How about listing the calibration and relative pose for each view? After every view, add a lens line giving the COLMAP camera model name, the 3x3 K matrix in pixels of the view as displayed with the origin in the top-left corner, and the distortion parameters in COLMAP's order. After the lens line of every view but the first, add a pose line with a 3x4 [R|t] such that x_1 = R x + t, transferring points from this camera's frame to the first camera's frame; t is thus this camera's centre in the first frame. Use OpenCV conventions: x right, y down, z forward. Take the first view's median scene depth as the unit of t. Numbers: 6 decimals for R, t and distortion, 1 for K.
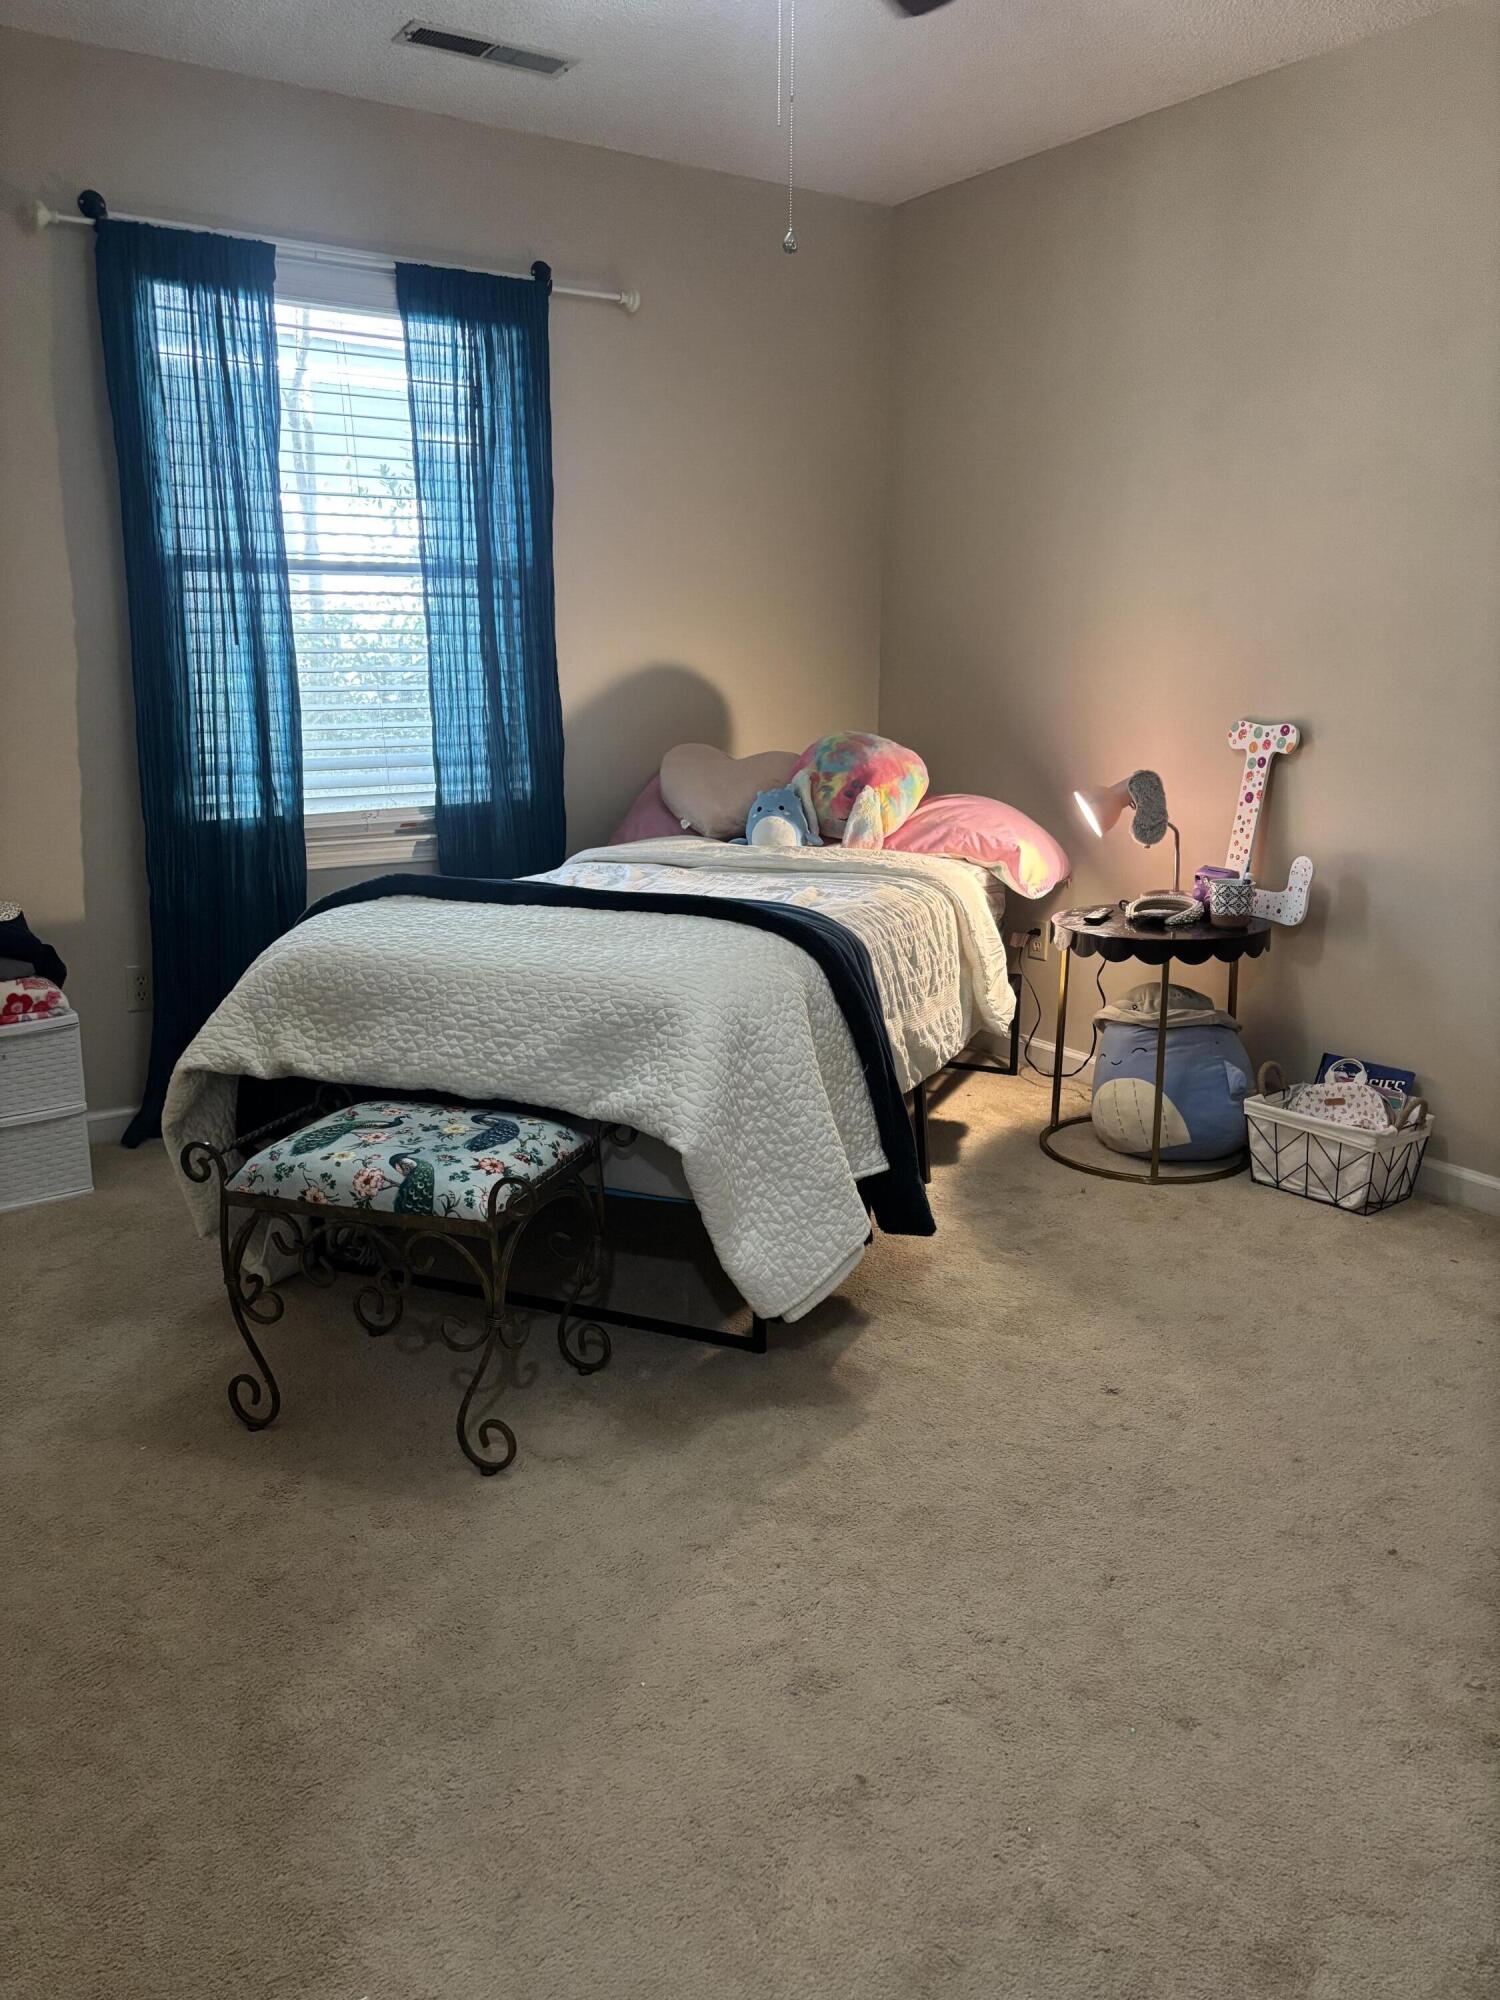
lens RADIAL K [[1508.3, 0, 750.0], [0, 1508.3, 1000.0], [0, 0, 1]] dist [0.057301, -0.069939]
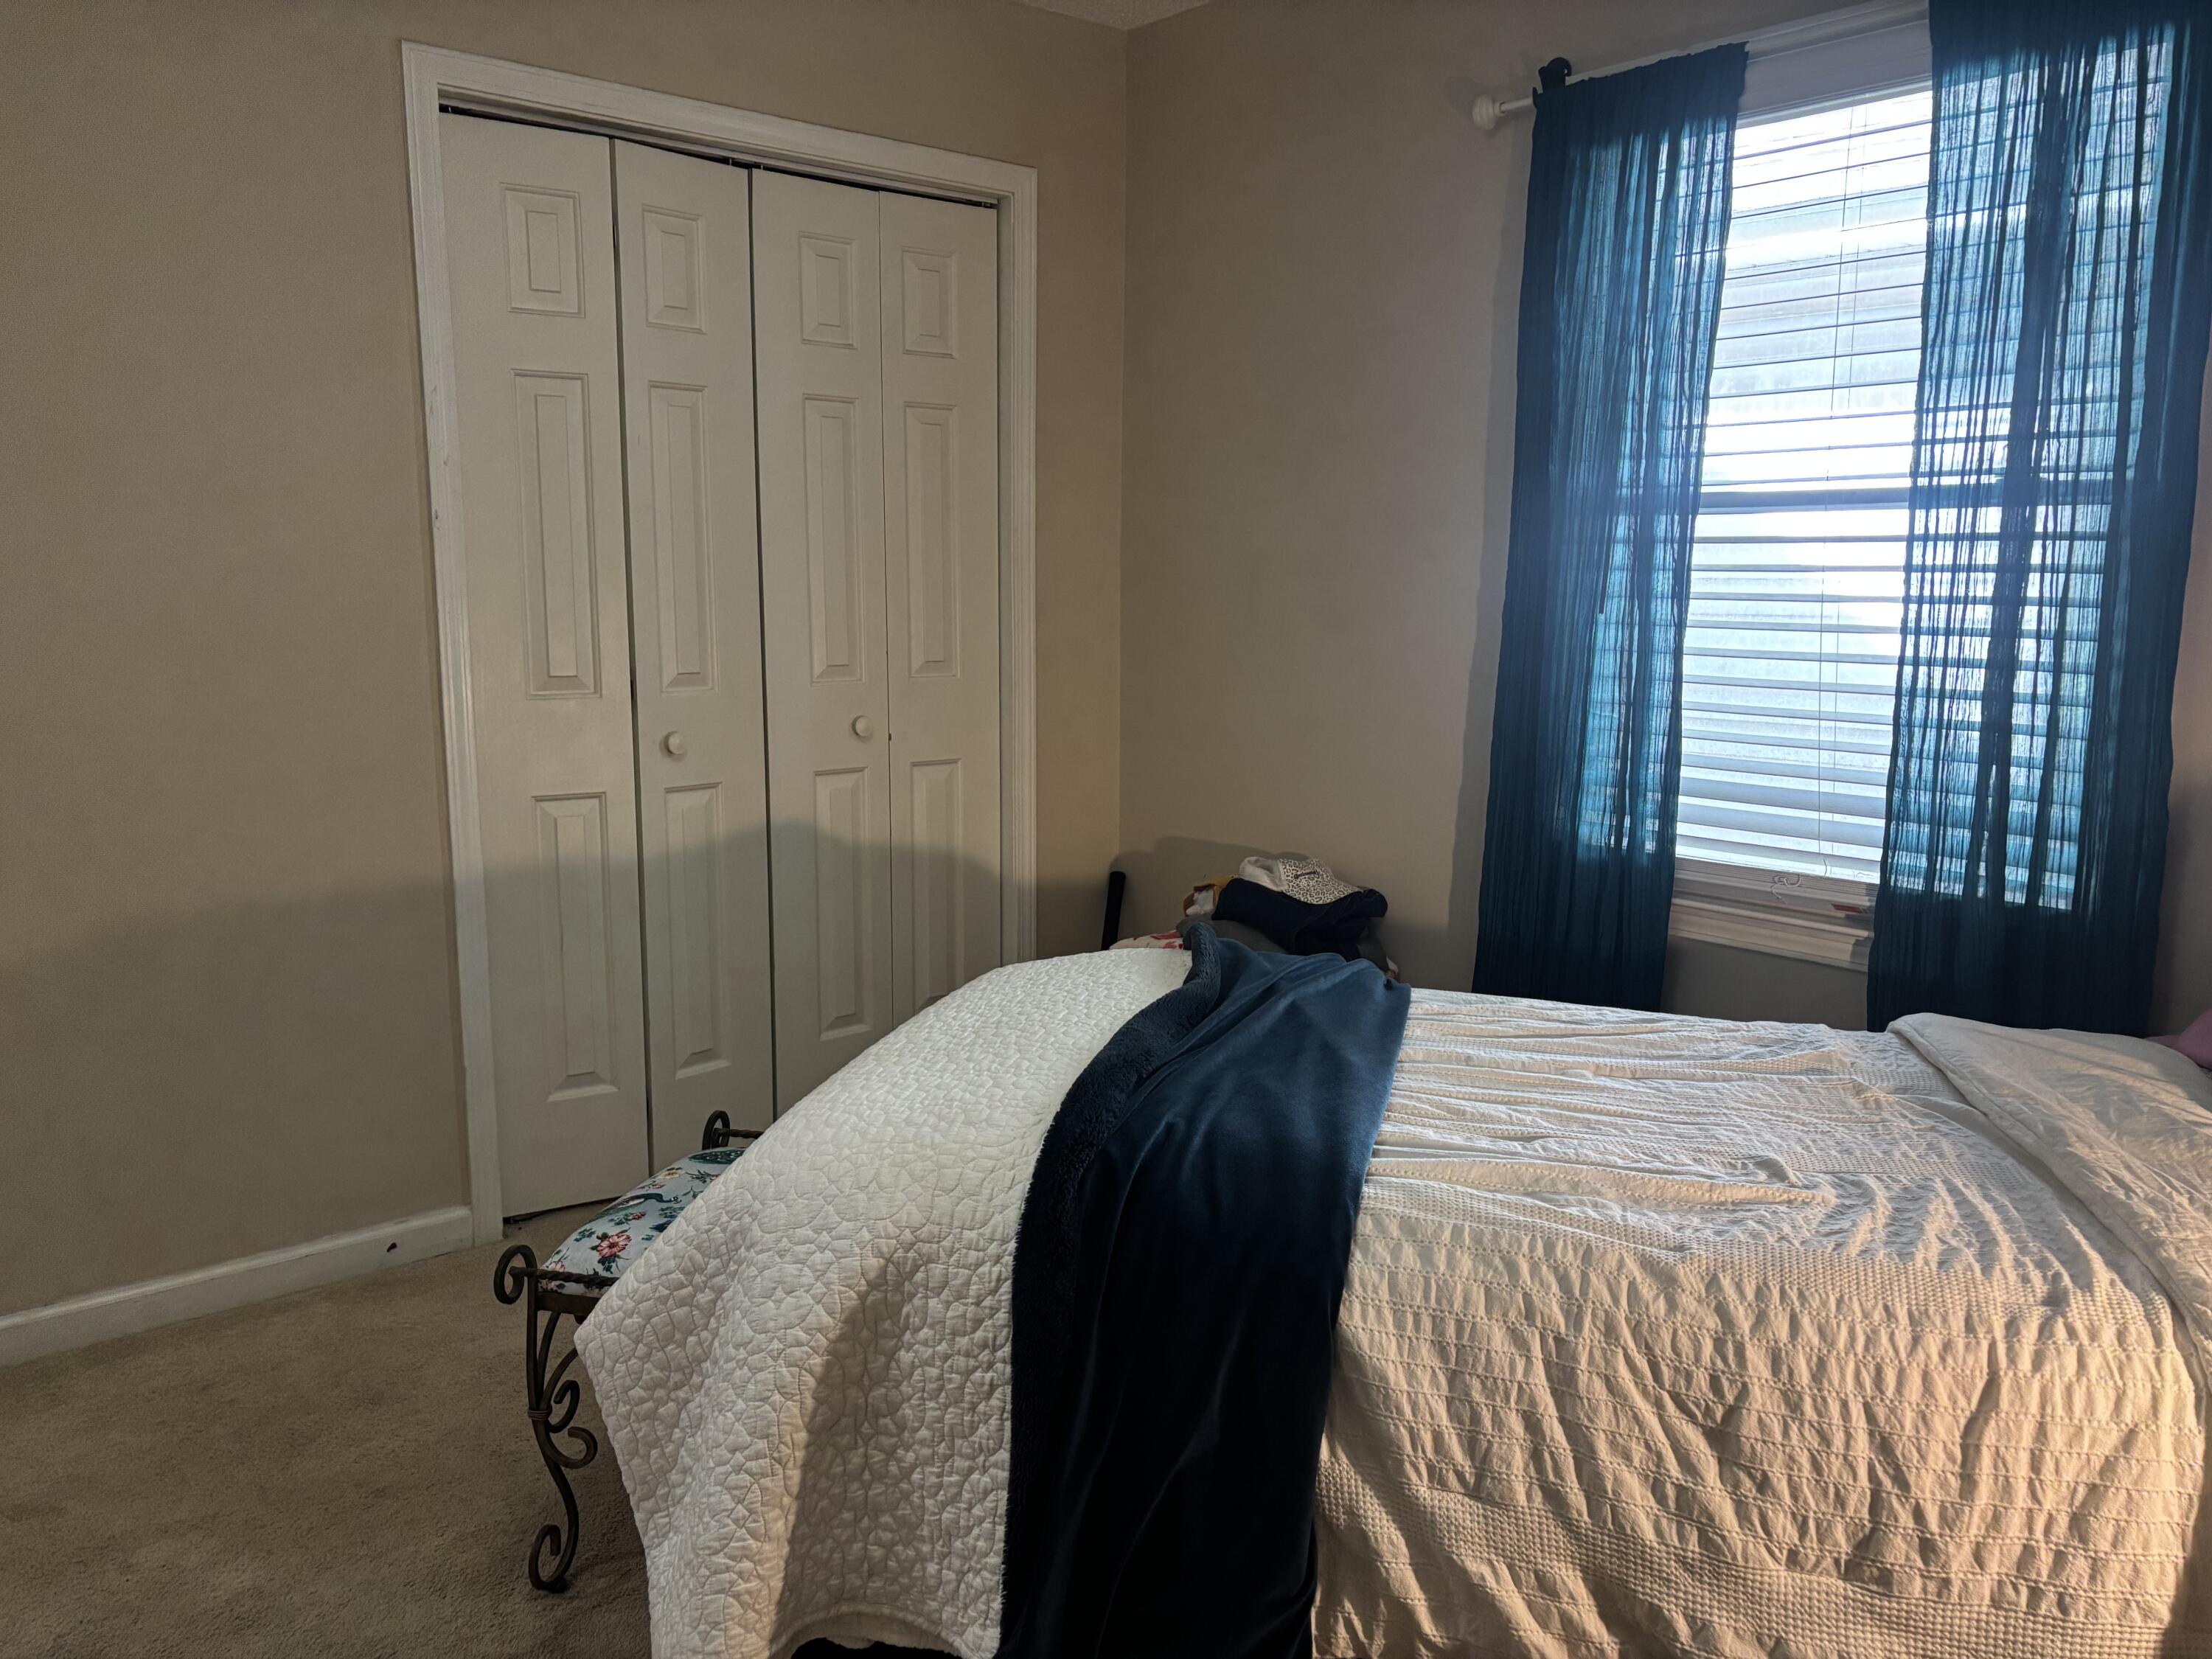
lens RADIAL K [[1669.4, 0, 1116.8], [0, 1669.4, 812.7], [0, 0, 1]] dist [0.120117, -0.232140]
pose [[0.078127, 0.150830, -0.985468, 0.429973], [-0.231182, 0.964286, 0.129260, -0.178792], [0.969769, 0.217723, 0.110206, 0.655510]]
